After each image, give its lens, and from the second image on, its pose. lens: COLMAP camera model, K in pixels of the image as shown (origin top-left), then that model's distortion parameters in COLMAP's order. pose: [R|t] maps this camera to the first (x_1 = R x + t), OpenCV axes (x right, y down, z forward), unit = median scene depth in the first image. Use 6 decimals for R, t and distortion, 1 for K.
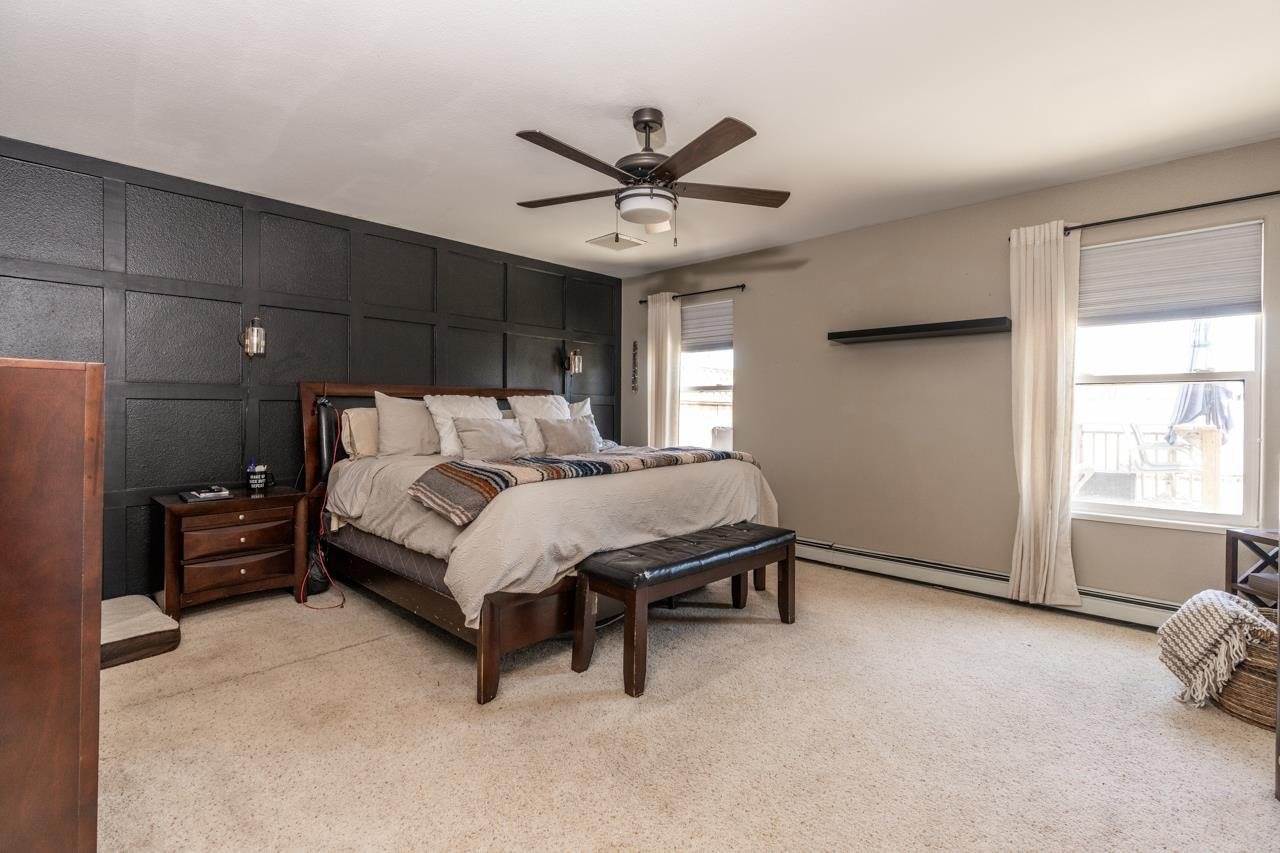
lens RADIAL K [[580.2, 0, 642.5], [0, 580.2, 421.1], [0, 0, 1]] dist [-0.005902, 0.001409]
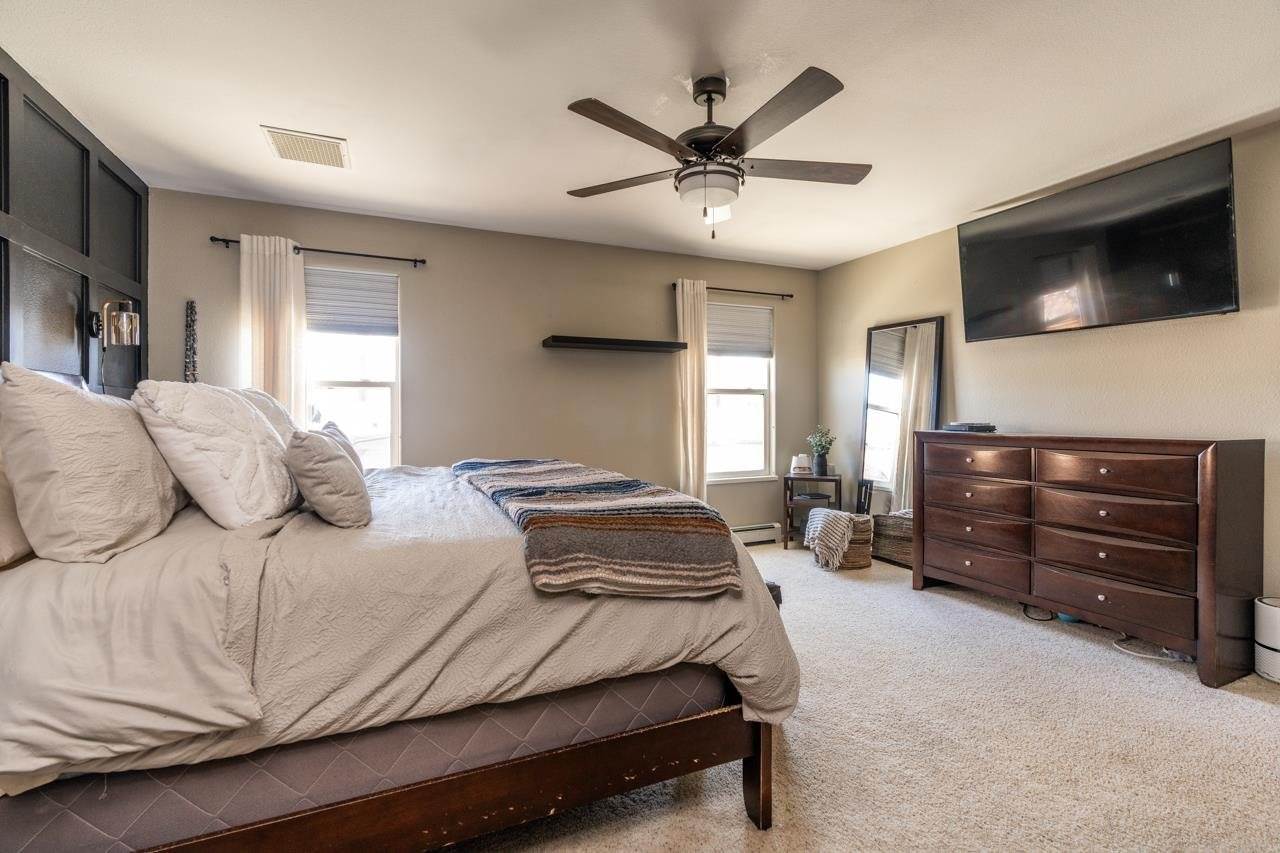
lens RADIAL K [[580.2, 0, 641.7], [0, 580.2, 416.2], [0, 0, 1]] dist [-0.005902, 0.001409]
pose [[0.396050, -0.009046, 0.918184, -0.638582], [0.019057, 0.999817, 0.001631, -0.013200], [-0.918031, 0.016852, 0.396150, 0.549787]]
